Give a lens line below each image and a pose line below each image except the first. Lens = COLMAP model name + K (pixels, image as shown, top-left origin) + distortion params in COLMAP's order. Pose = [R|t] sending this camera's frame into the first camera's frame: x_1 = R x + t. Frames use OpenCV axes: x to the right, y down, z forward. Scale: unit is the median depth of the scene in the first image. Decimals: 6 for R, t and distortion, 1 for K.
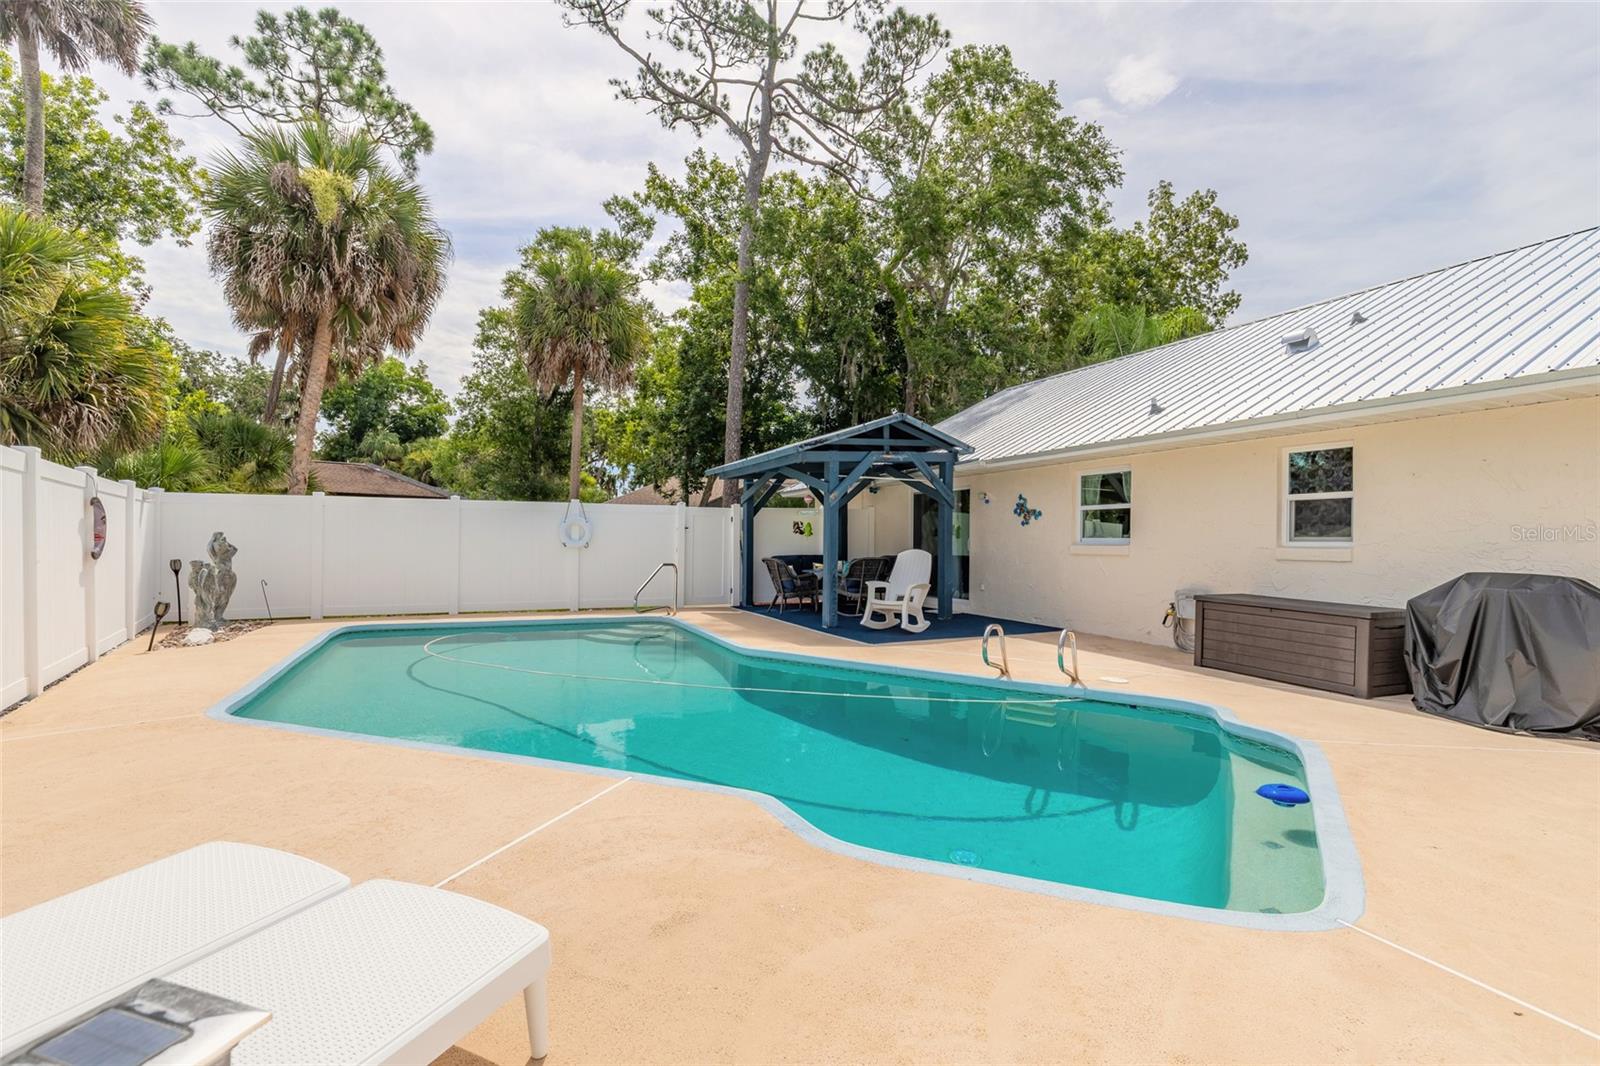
lens RADIAL K [[725.6, 0, 800.3], [0, 725.6, 539.7], [0, 0, 1]] dist [0.005972, -0.001283]
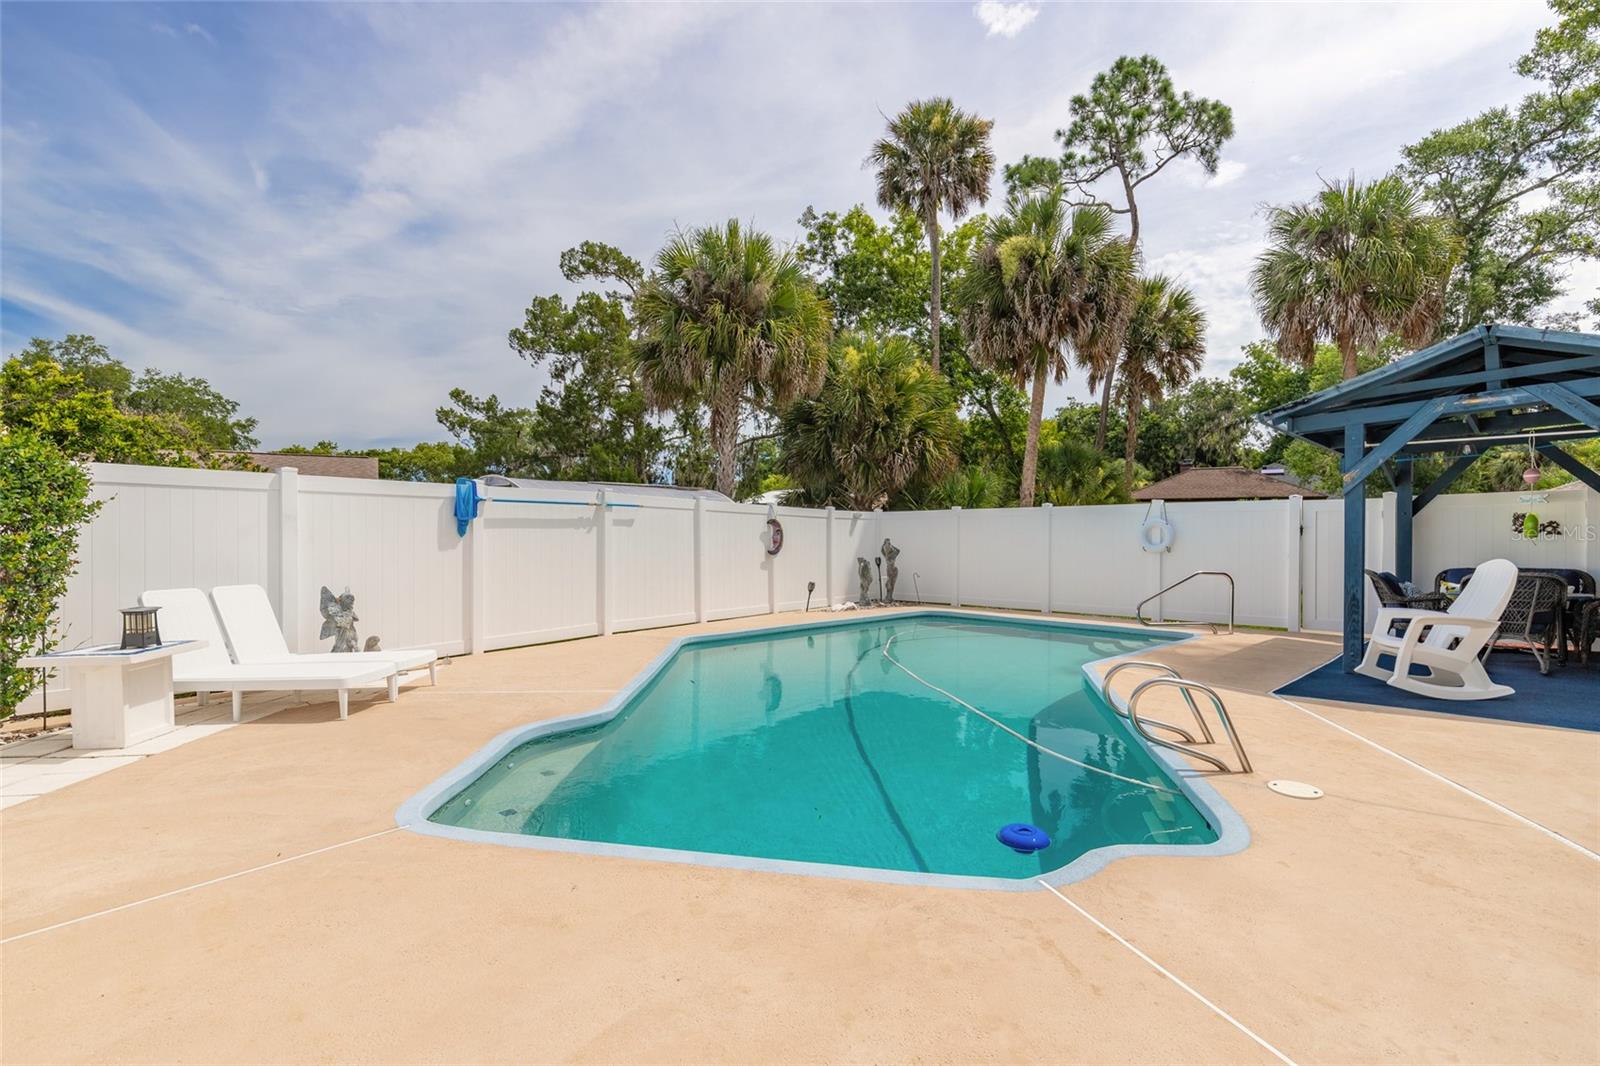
lens RADIAL K [[778.6, 0, 801.0], [0, 778.6, 538.5], [0, 0, 1]] dist [0.002823, 0.000002]
pose [[0.358740, -0.008811, -0.933396, 0.503039], [-0.000342, 0.999954, -0.009570, 0.003925], [0.933437, 0.003753, 0.358721, 0.251331]]
